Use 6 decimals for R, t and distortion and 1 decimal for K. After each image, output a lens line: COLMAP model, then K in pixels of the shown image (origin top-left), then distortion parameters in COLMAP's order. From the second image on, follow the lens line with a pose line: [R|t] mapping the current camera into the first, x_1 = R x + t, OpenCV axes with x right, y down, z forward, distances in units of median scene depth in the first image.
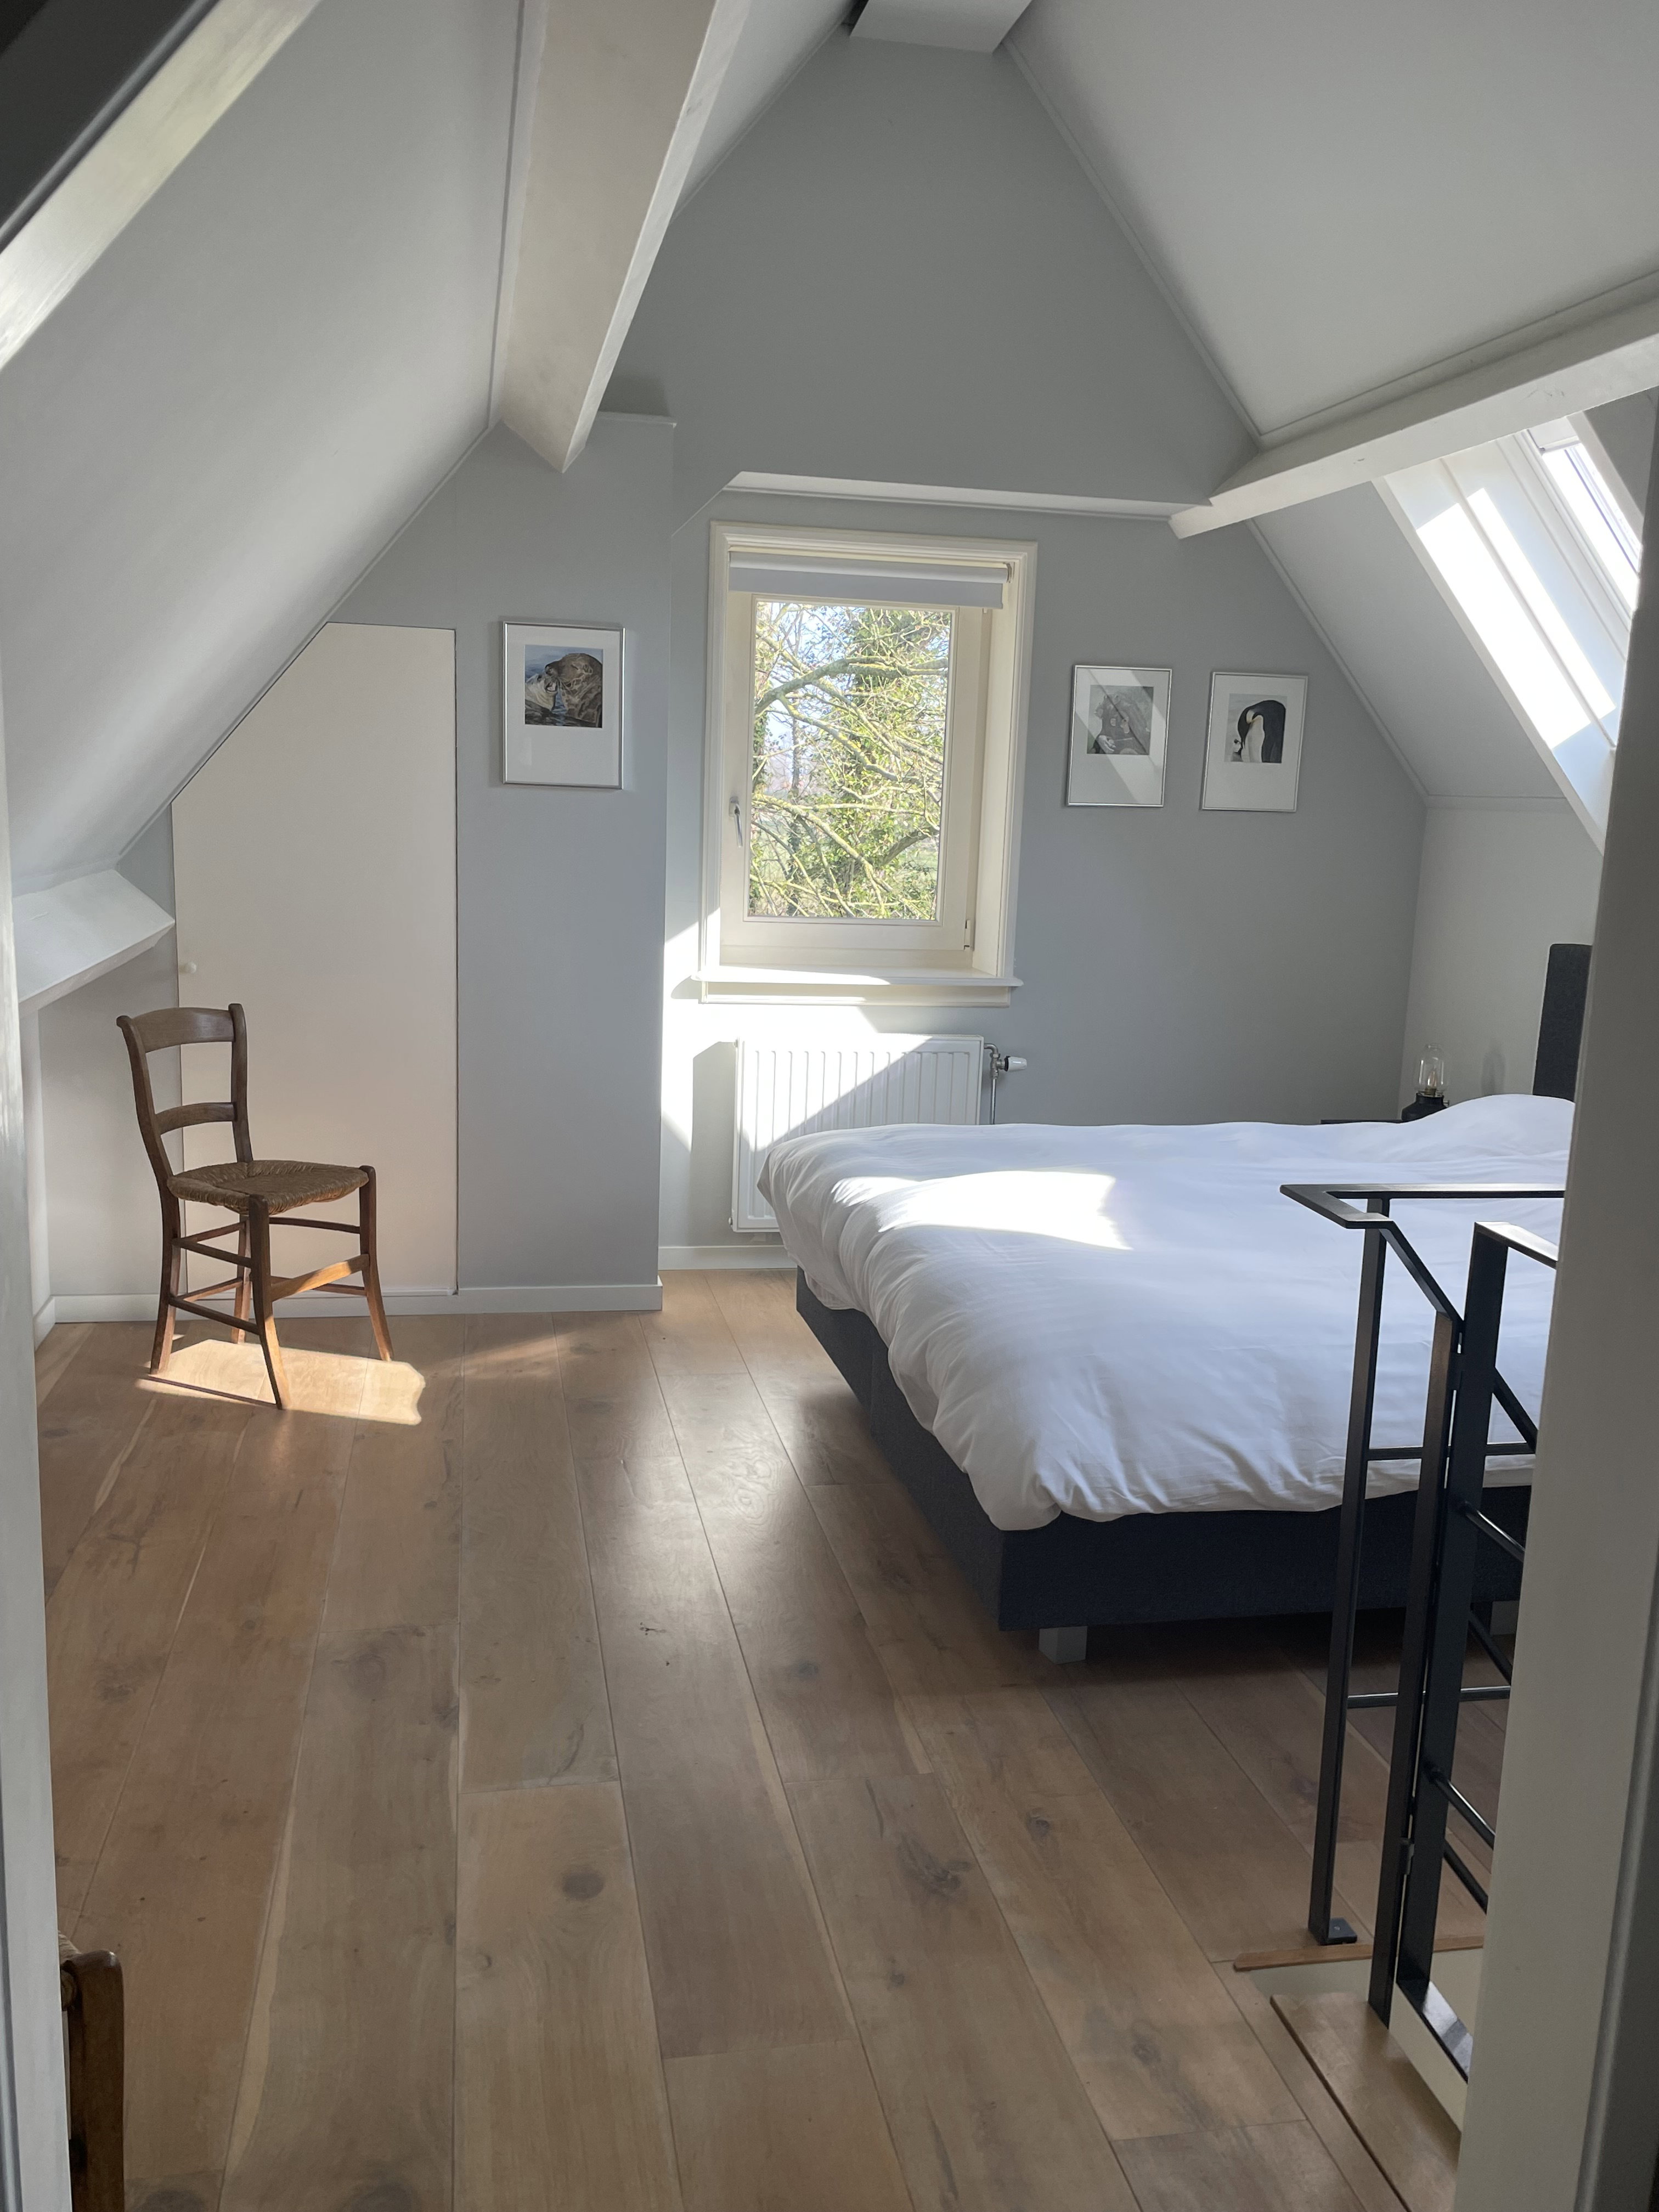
lens RADIAL K [[1808.9, 0, 821.6], [0, 1808.9, 1112.3], [0, 0, 1]] dist [0.077109, -0.103085]
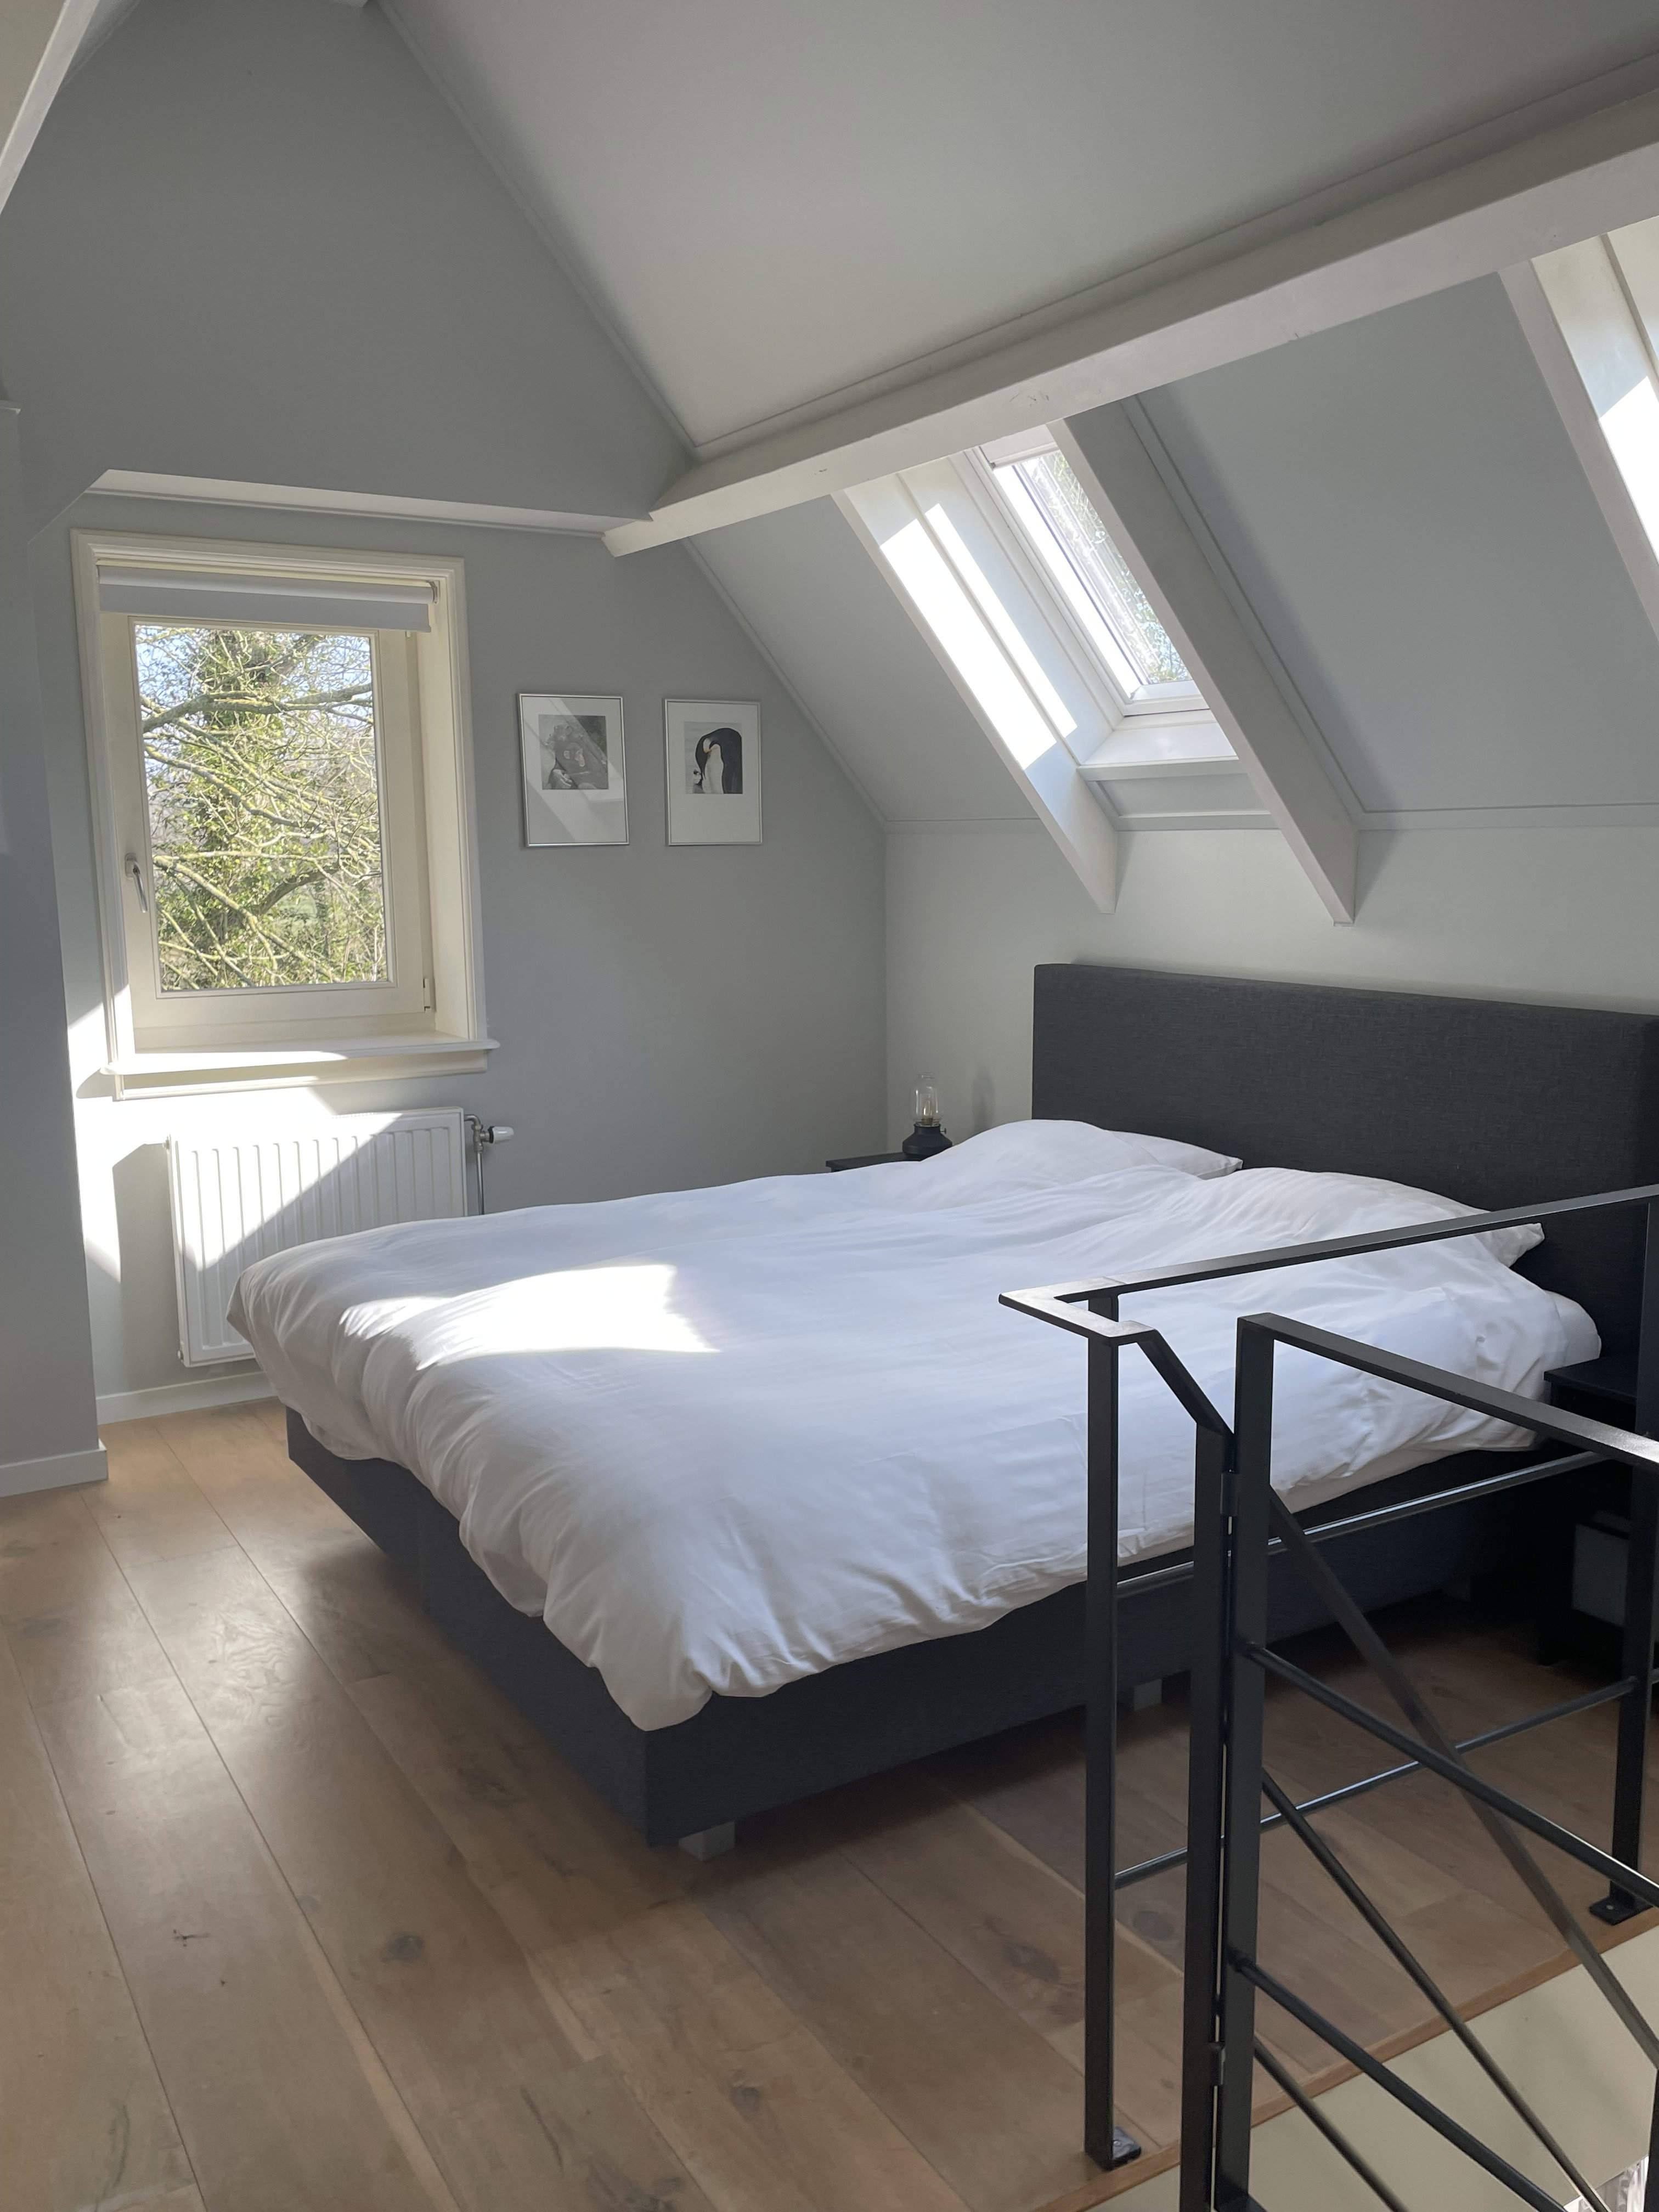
lens RADIAL K [[1808.9, 0, 826.4], [0, 1808.9, 1117.3], [0, 0, 1]] dist [0.077109, -0.103085]
pose [[0.939817, -0.097388, 0.327506, -0.045346], [0.102382, 0.994743, 0.002002, -0.026662], [-0.325980, 0.031649, 0.944847, 0.123225]]
